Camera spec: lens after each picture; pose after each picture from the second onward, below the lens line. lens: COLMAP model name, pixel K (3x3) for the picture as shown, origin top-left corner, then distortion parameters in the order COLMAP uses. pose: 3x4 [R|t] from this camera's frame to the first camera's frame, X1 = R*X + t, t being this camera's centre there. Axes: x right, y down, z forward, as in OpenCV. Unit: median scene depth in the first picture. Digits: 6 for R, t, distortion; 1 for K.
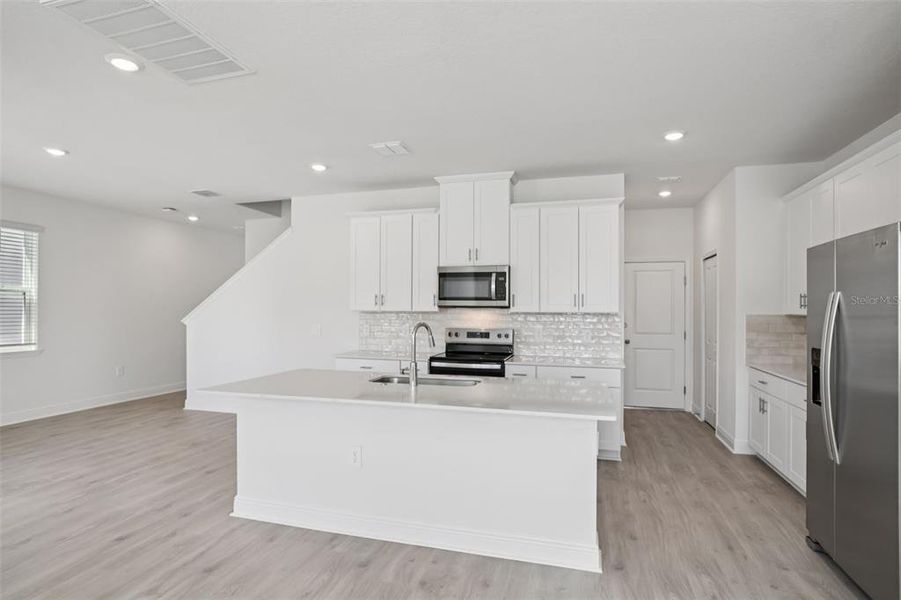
lens RADIAL K [[475.3, 0, 445.1], [0, 475.3, 304.3], [0, 0, 1]] dist [-0.029830, 0.000529]
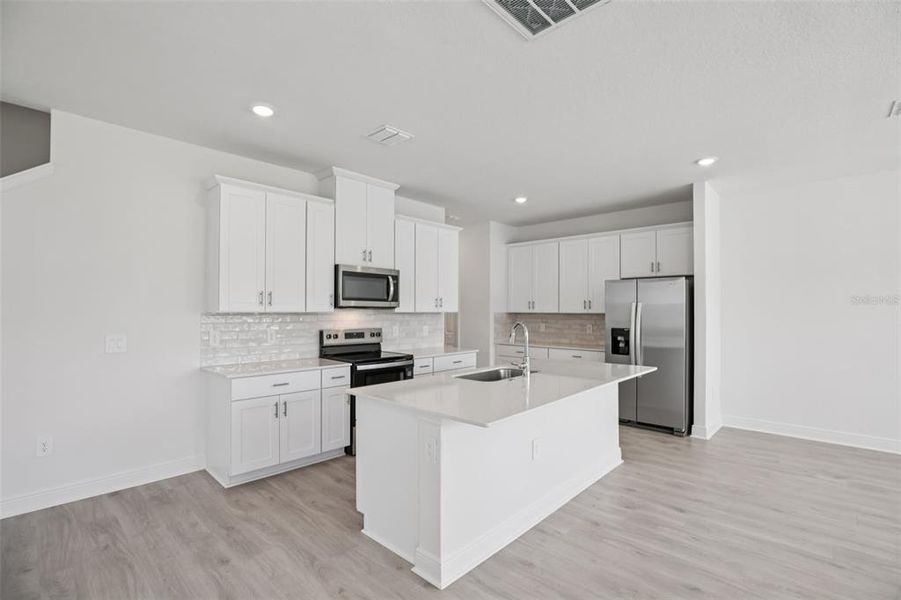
lens RADIAL K [[423.6, 0, 451.7], [0, 423.6, 304.6], [0, 0, 1]] dist [-0.001172, 0.000333]
pose [[0.432194, 0.007033, 0.901753, -0.699025], [-0.009540, 0.999949, -0.003226, 0.000433], [-0.901730, -0.007209, 0.432239, 0.462567]]
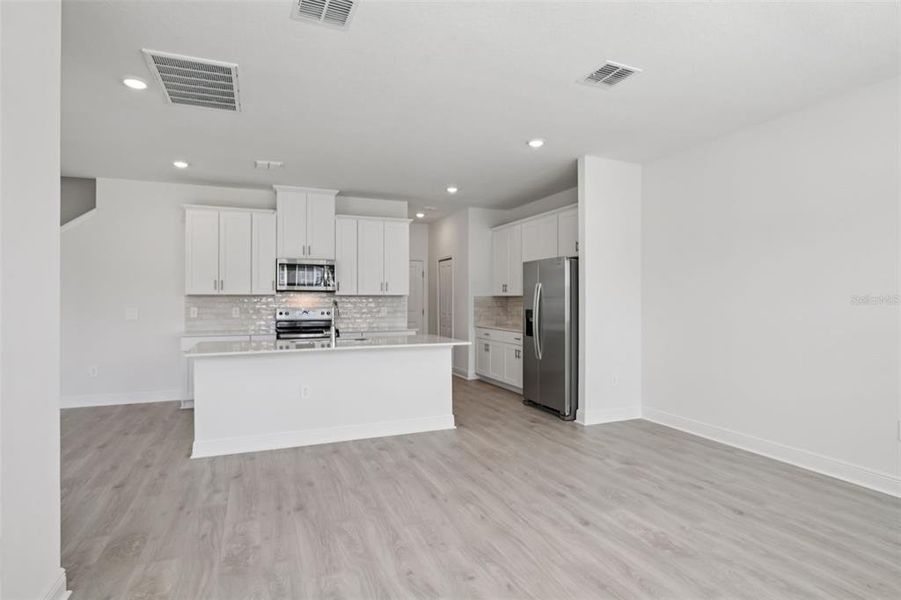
lens RADIAL K [[475.3, 0, 445.1], [0, 475.3, 304.3], [0, 0, 1]] dist [-0.029830, 0.000529]
pose [[0.782491, -0.012664, 0.622533, -0.462800], [-0.002293, 0.999728, 0.023219, 0.010885], [-0.622657, -0.019597, 0.782249, -0.247345]]
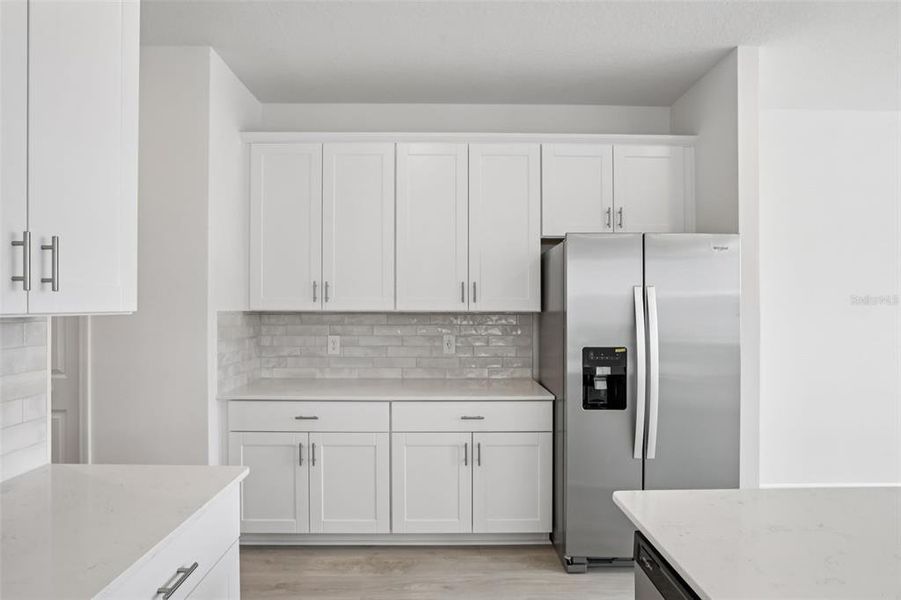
lens RADIAL K [[475.3, 0, 445.1], [0, 475.3, 304.3], [0, 0, 1]] dist [-0.029830, 0.000529]
pose [[-0.301013, -0.004256, 0.953610, 0.007161], [-0.013195, 0.999913, 0.000298, 0.008801], [-0.953529, -0.012493, -0.301043, 0.847158]]
